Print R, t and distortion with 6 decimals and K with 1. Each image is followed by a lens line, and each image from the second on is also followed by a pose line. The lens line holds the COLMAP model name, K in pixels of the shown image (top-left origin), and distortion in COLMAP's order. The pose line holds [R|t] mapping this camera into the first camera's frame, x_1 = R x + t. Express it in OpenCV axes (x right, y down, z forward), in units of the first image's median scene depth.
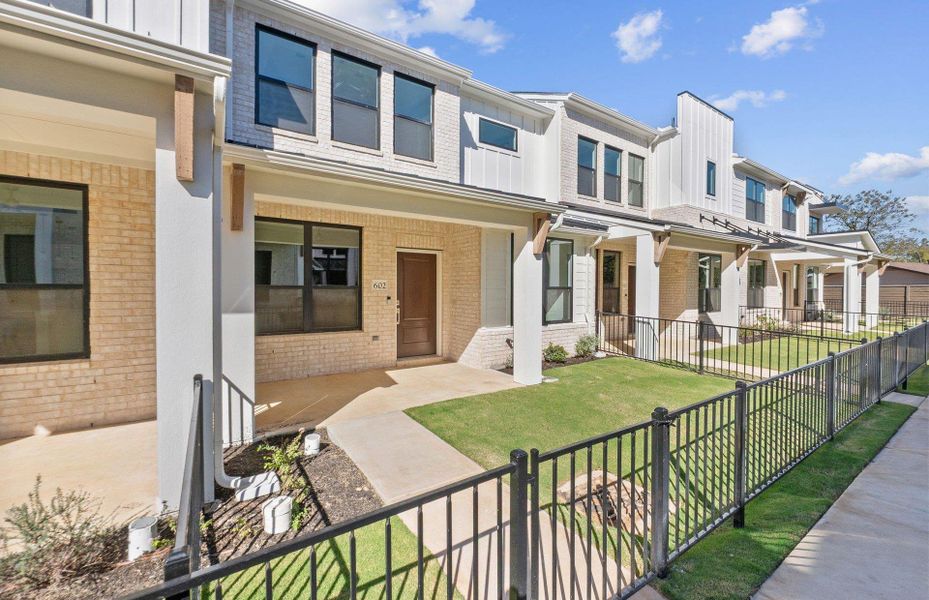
lens RADIAL K [[387.1, 0, 470.2], [0, 387.1, 286.8], [0, 0, 1]] dist [-0.002508, -0.000226]
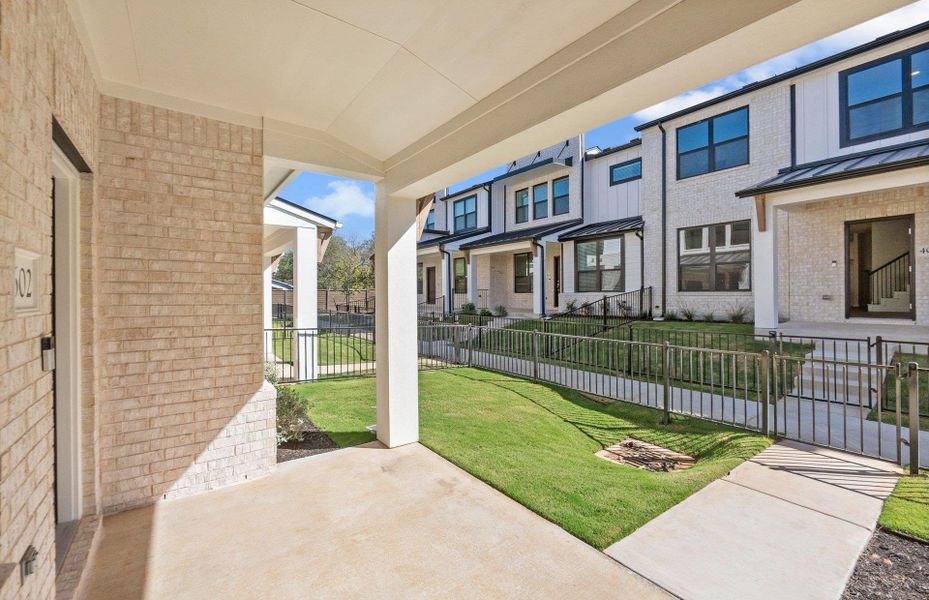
lens RADIAL K [[387.1, 0, 470.2], [0, 387.1, 286.8], [0, 0, 1]] dist [-0.002508, -0.000226]
pose [[-0.037878, 0.009334, 0.999239, -0.392929], [0.012470, 0.999883, -0.008867, 0.002129], [-0.999205, 0.012124, -0.037990, 0.719991]]
